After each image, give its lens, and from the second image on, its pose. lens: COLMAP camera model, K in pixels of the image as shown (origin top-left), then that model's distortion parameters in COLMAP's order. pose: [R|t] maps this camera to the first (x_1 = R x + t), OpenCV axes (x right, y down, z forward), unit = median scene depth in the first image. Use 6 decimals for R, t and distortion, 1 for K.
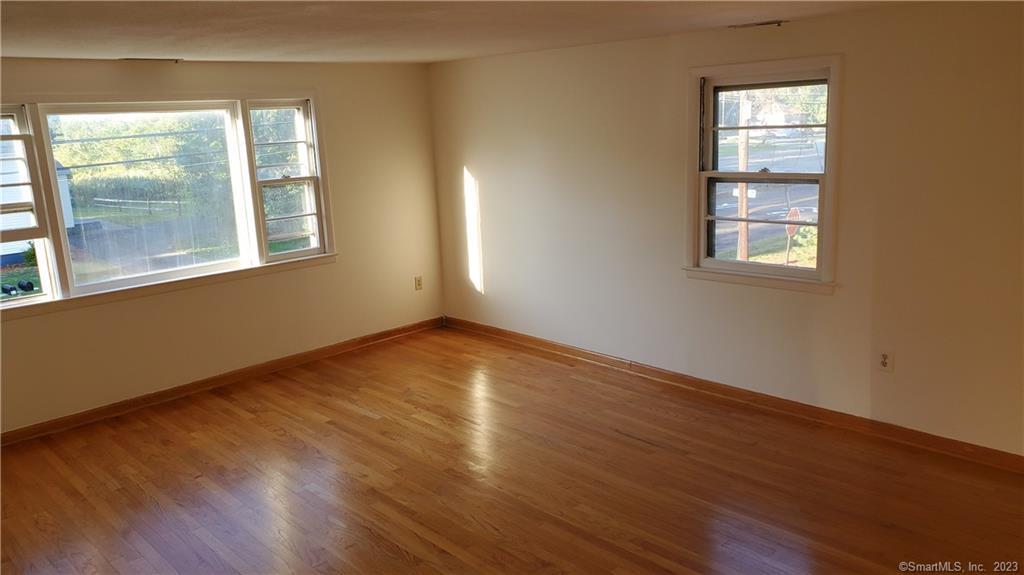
lens RADIAL K [[769.3, 0, 512.0], [0, 769.3, 287.5], [0, 0, 1]] dist [0.001704, 0.000522]
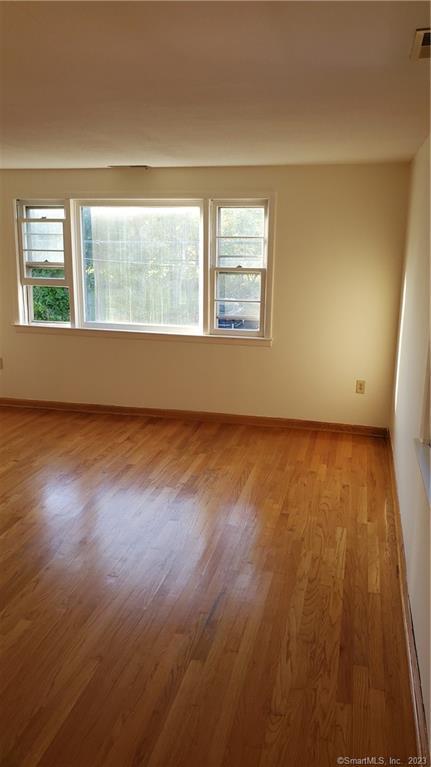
lens RADIAL K [[591.1, 0, 215.5], [0, 591.1, 383.5], [0, 0, 1]] dist [0.001858, 0.050836]
pose [[0.546131, 0.251650, -0.799008, 0.500828], [-0.218571, 0.963579, 0.154087, -0.112134], [0.808683, 0.090488, 0.581243, 0.506498]]
